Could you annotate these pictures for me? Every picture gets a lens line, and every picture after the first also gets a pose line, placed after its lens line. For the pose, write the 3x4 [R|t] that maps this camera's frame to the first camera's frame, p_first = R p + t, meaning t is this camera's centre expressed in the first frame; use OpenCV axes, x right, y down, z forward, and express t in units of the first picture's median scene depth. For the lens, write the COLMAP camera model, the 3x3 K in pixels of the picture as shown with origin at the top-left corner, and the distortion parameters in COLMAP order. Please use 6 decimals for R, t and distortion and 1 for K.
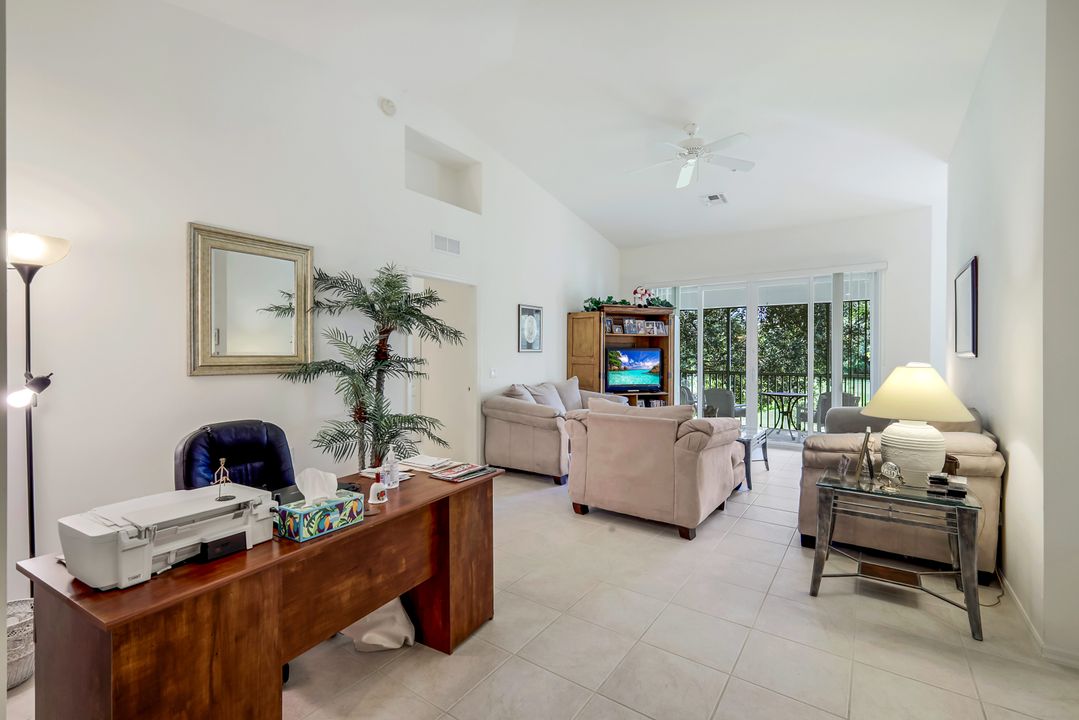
lens RADIAL K [[476.1, 0, 541.5], [0, 476.1, 356.8], [0, 0, 1]] dist [0.005253, 0.000905]
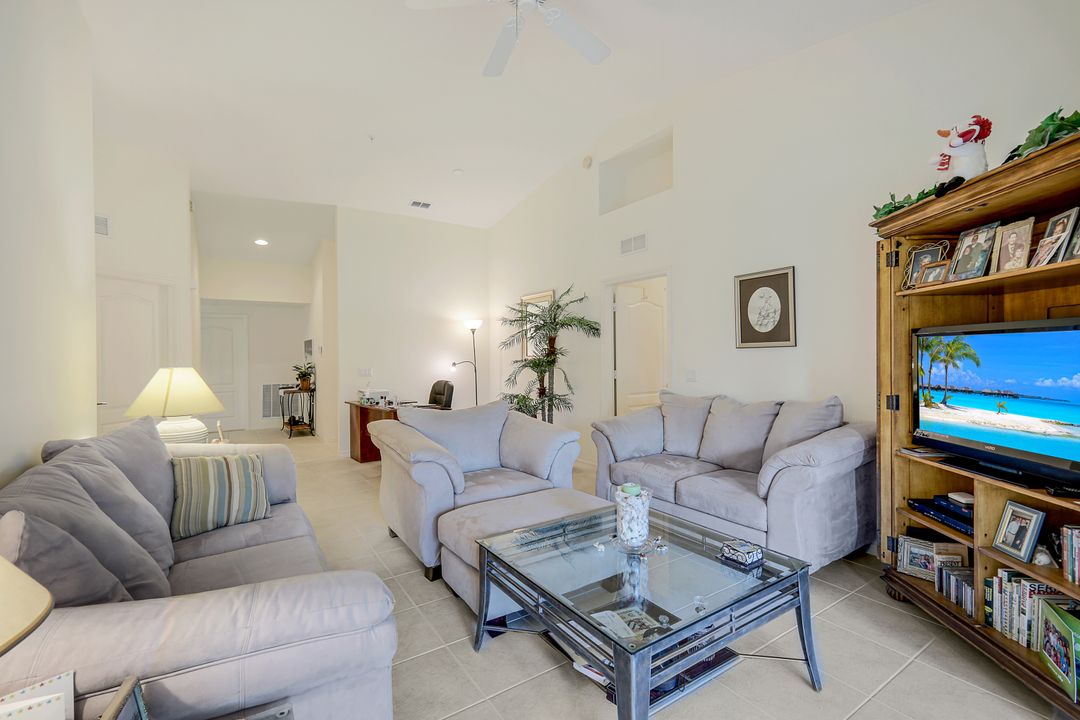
lens RADIAL K [[476.6, 0, 540.7], [0, 476.6, 361.7], [0, 0, 1]] dist [0.005253, 0.000905]
pose [[-0.368964, 0.013993, -0.929338, 1.652024], [0.004165, 0.999902, 0.013402, -0.000987], [0.929434, 0.001074, -0.368986, 2.414319]]
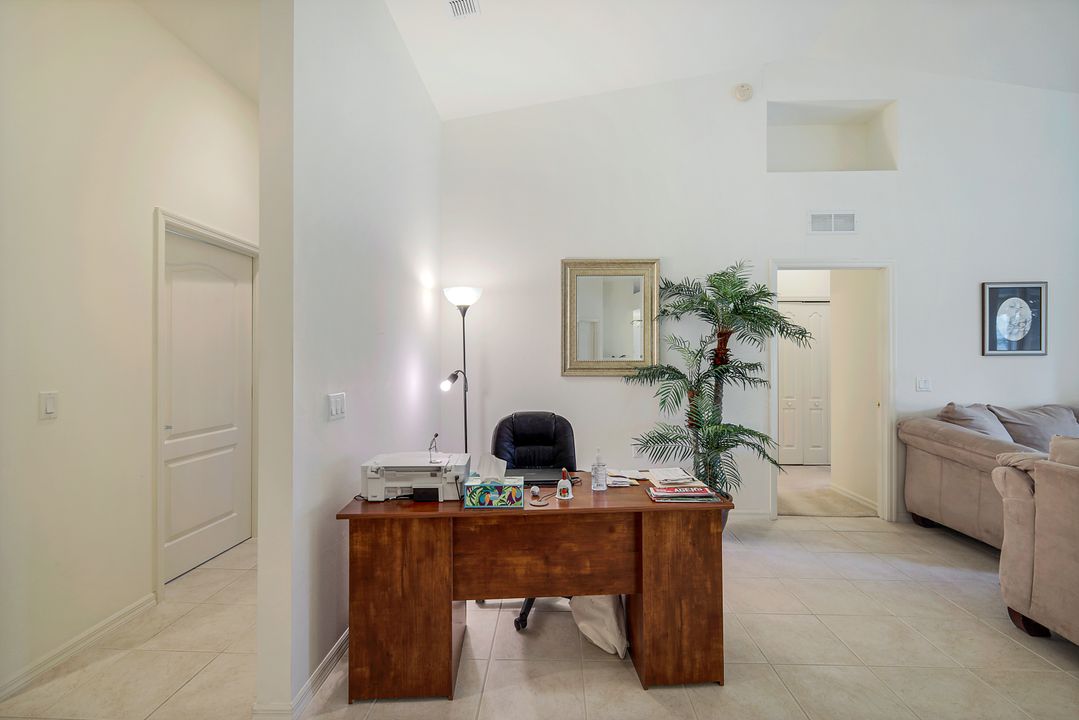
lens RADIAL K [[476.1, 0, 540.4], [0, 476.1, 356.8], [0, 0, 1]] dist [0.005253, 0.000905]
pose [[0.544974, -0.007143, -0.838423, 0.418769], [-0.002339, 0.999947, -0.010040, 0.000290], [0.838450, 0.007433, 0.544928, 0.299033]]
